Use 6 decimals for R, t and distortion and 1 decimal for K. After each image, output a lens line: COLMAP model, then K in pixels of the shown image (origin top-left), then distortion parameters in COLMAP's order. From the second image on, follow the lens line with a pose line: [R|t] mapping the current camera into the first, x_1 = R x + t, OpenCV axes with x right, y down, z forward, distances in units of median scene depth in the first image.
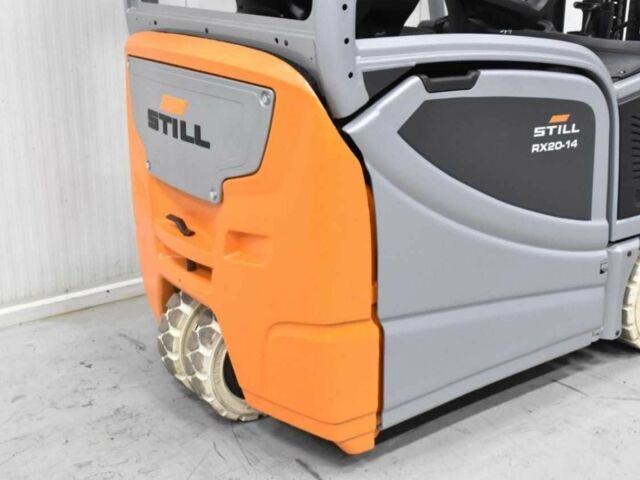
lens RADIAL K [[889.0, 0, 320.0], [0, 889.0, 240.0], [0, 0, 1]] dist [-0.062719, 0.009869]
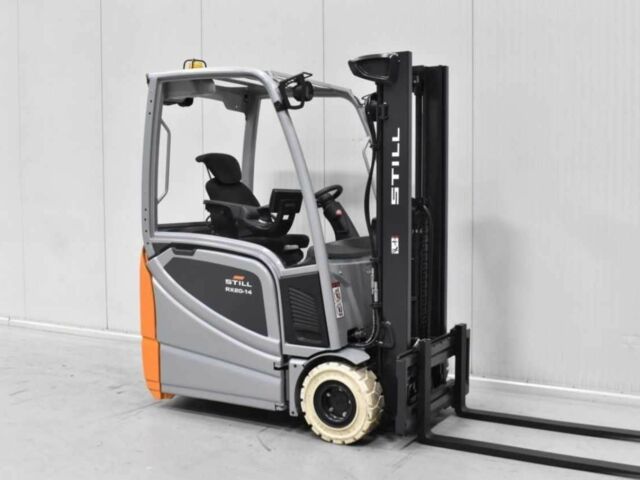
lens RADIAL K [[752.2, 0, 320.0], [0, 752.2, 240.0], [0, 0, 1]] dist [-0.094828, -0.001961]
pose [[0.417782, 0.055180, -0.906870, 1.948517], [-0.289787, 0.954113, -0.075447, -0.142385], [0.861093, 0.294320, 0.414602, 0.393615]]
